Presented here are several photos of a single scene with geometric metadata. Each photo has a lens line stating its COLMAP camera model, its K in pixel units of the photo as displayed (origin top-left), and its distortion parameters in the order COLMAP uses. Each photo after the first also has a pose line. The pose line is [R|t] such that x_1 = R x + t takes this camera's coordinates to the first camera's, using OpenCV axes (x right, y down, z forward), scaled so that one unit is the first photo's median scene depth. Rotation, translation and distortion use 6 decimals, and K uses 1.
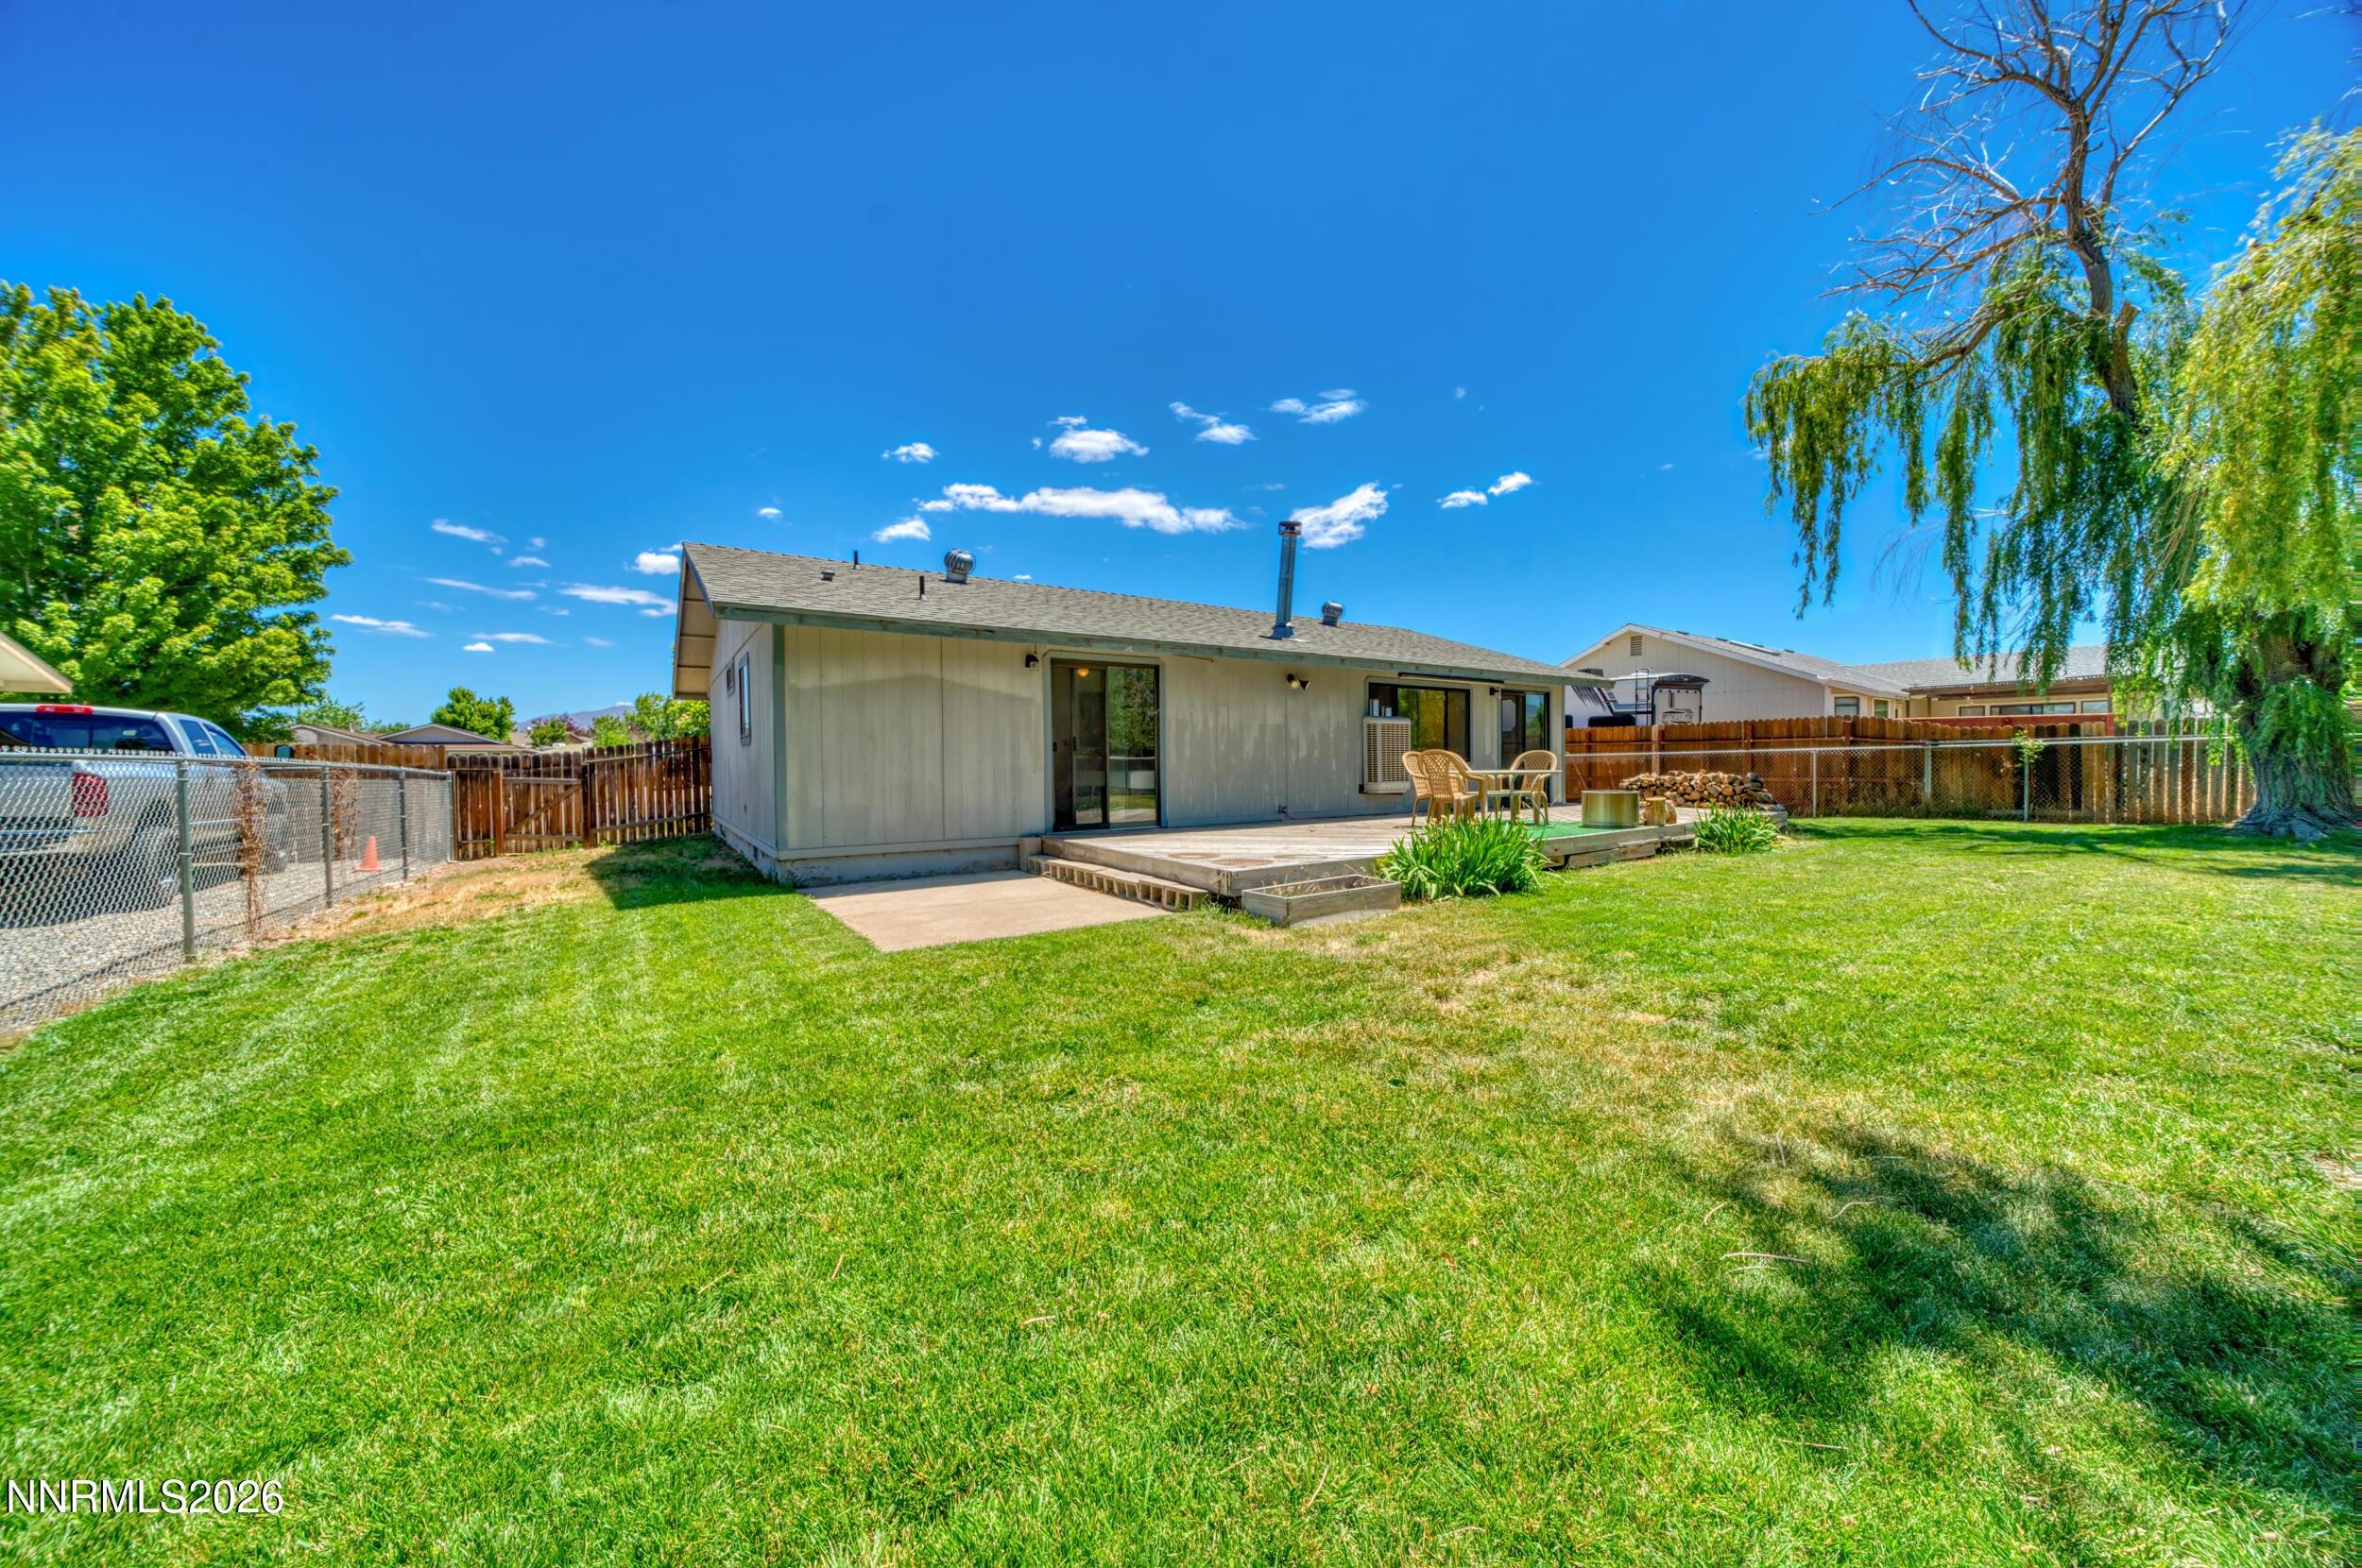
lens RADIAL K [[809.1, 0, 1176.3], [0, 809.1, 776.5], [0, 0, 1]] dist [-0.026482, 0.000169]
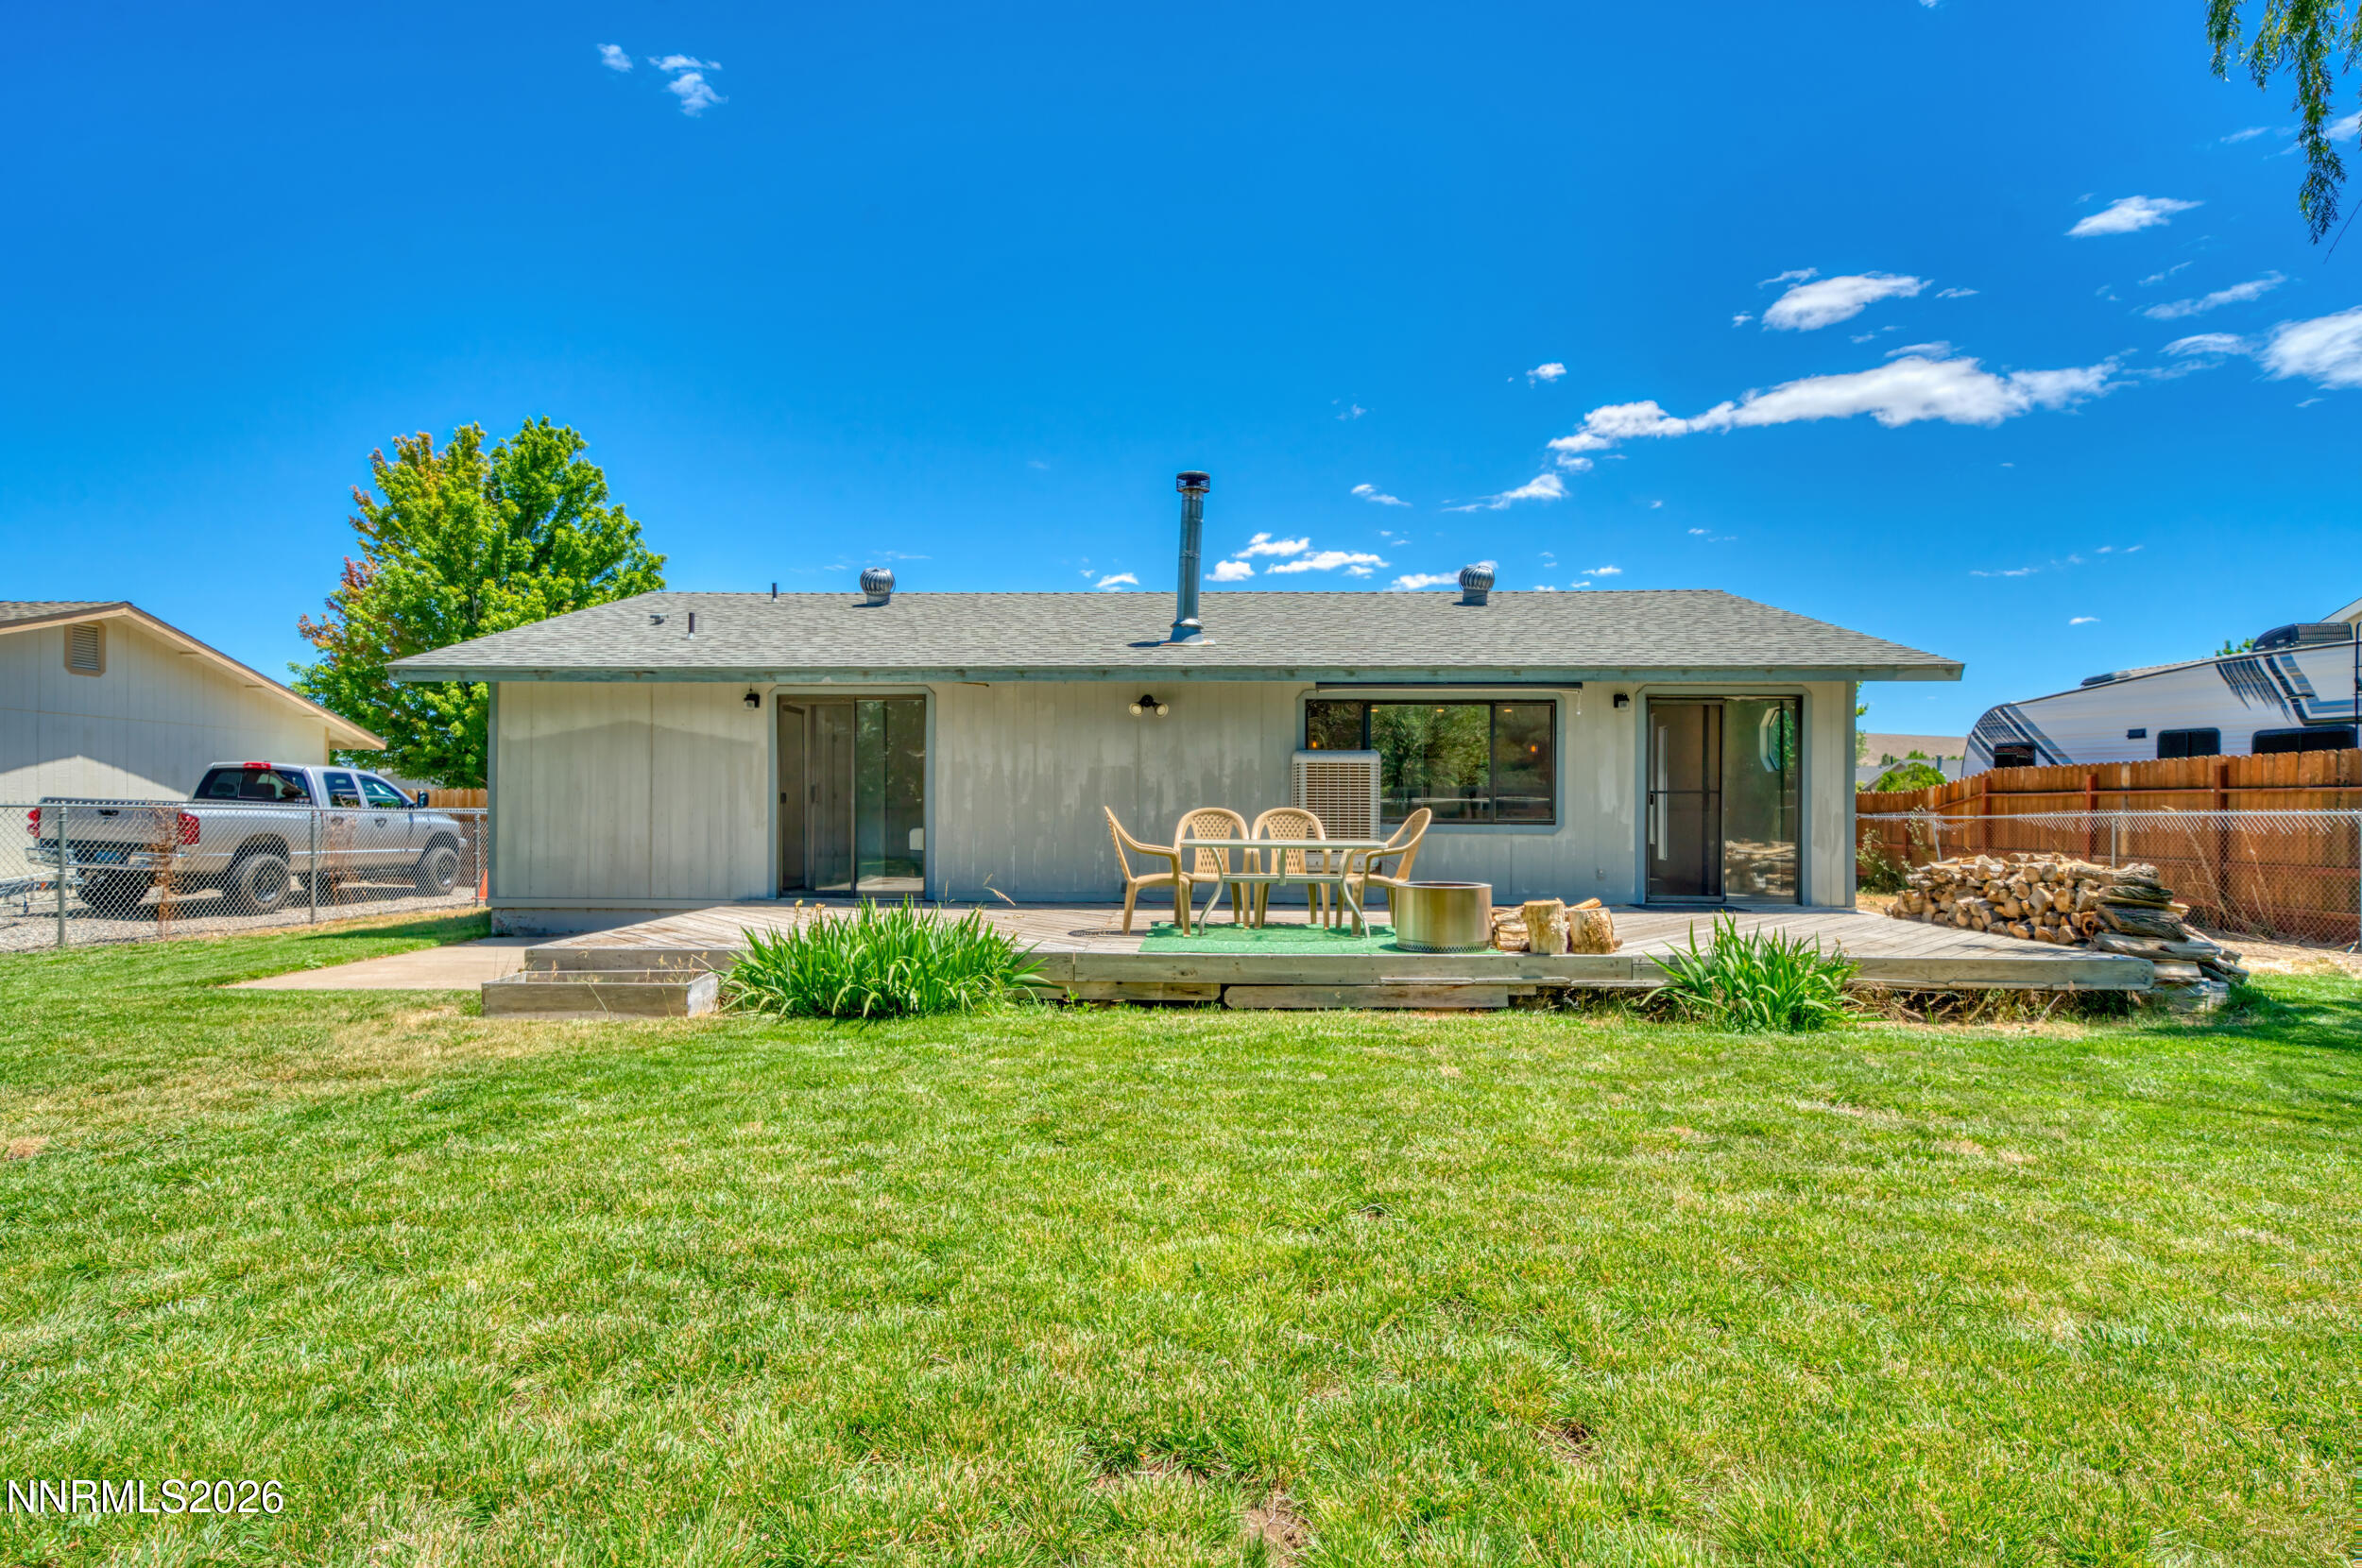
lens RADIAL K [[1111.4, 0, 1171.4], [0, 1111.4, 808.8], [0, 0, 1]] dist [0.011671, 0.000438]
pose [[0.813306, 0.011737, -0.581718, 0.671937], [-0.021881, 0.999706, -0.010421, -0.016934], [0.581425, 0.021204, 0.813323, 0.213683]]
